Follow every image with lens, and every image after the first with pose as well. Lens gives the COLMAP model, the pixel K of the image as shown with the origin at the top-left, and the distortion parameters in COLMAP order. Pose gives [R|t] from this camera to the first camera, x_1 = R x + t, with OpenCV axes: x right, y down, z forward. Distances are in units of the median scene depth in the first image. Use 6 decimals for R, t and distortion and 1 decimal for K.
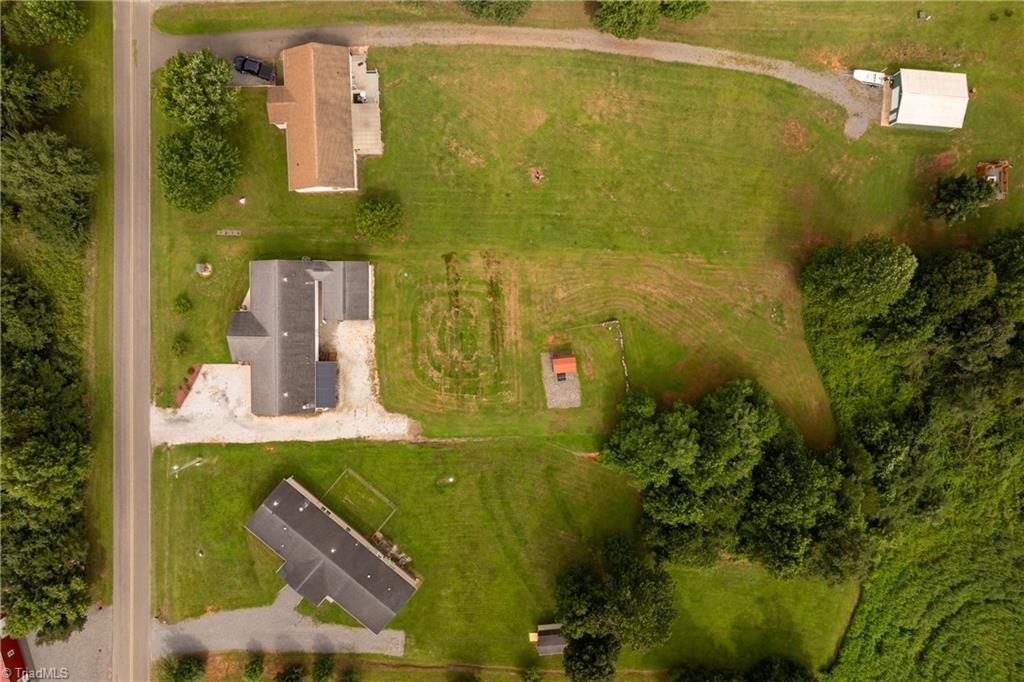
lens RADIAL K [[695.4, 0, 513.3], [0, 695.4, 368.2], [0, 0, 1]] dist [-0.028913, -0.001233]
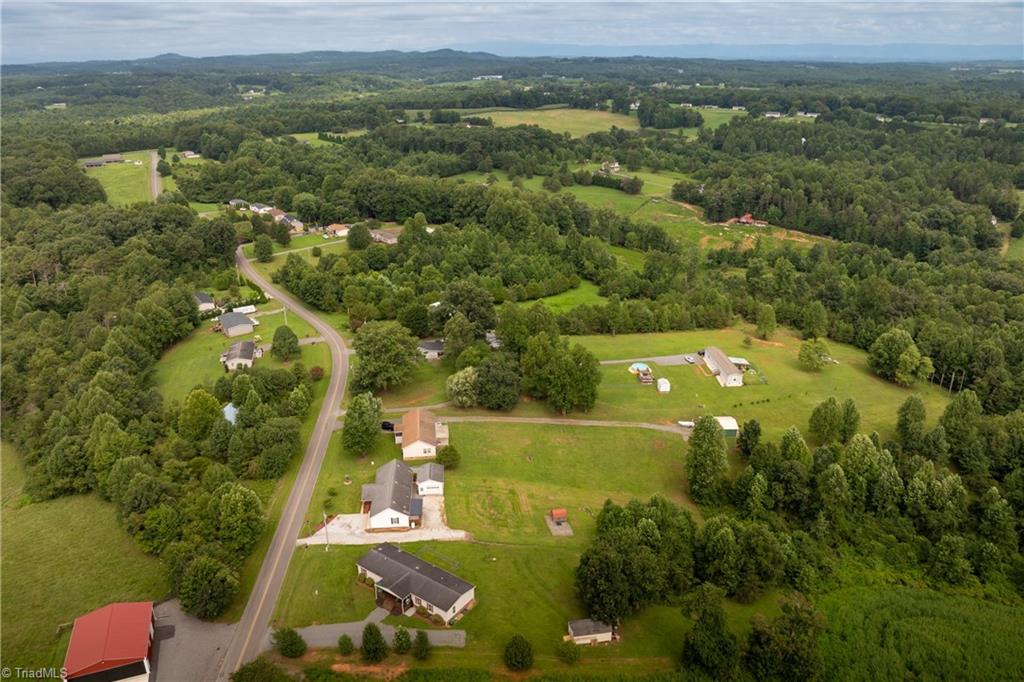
lens RADIAL K [[704.9, 0, 512.0], [0, 704.9, 341.0], [0, 0, 1]] dist [-0.028519, -0.000748]
pose [[0.996013, -0.045292, 0.076859, -0.146982], [0.087442, 0.324913, -0.941693, 1.426469], [0.017678, 0.944659, 0.327578, 0.077301]]
